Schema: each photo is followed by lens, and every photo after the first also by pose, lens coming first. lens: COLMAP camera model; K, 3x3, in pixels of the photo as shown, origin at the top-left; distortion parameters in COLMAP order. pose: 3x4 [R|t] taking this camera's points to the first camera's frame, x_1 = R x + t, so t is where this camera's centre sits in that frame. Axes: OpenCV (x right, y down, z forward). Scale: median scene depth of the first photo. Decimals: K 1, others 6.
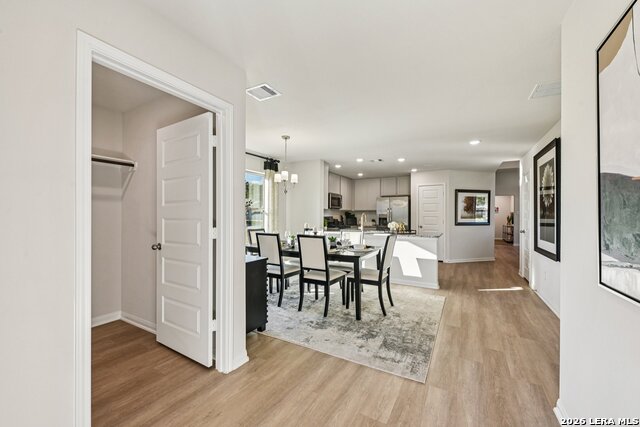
lens RADIAL K [[252.2, 0, 320.6], [0, 252.2, 215.7], [0, 0, 1]] dist [0.000269, 0.000013]
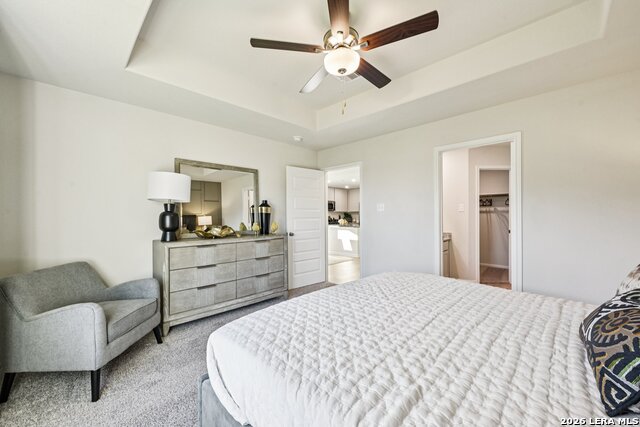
lens RADIAL K [[252.2, 0, 320.6], [0, 252.2, 215.7], [0, 0, 1]] dist [0.000269, 0.000013]
pose [[0.967986, -0.006555, -0.250919, 0.547430], [0.006507, 0.999978, -0.001021, 0.002227], [0.250921, -0.000645, 0.968007, -0.641078]]
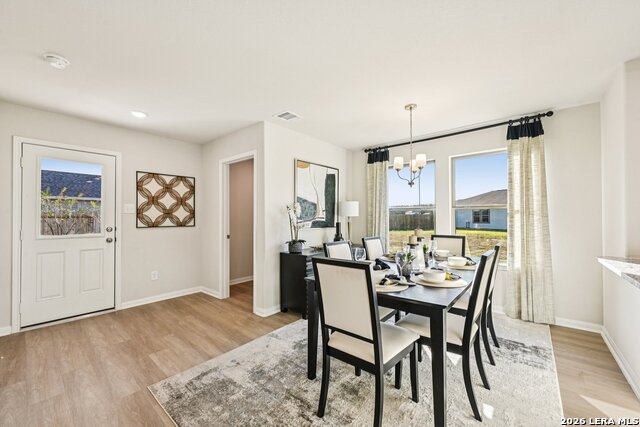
lens RADIAL K [[252.2, 0, 320.6], [0, 252.2, 215.7], [0, 0, 1]] dist [0.000269, 0.000013]
pose [[-0.176083, -0.011748, -0.984305, 0.460898], [0.000554, 0.999927, -0.012034, 0.003334], [0.984375, -0.002665, -0.176064, 0.668845]]
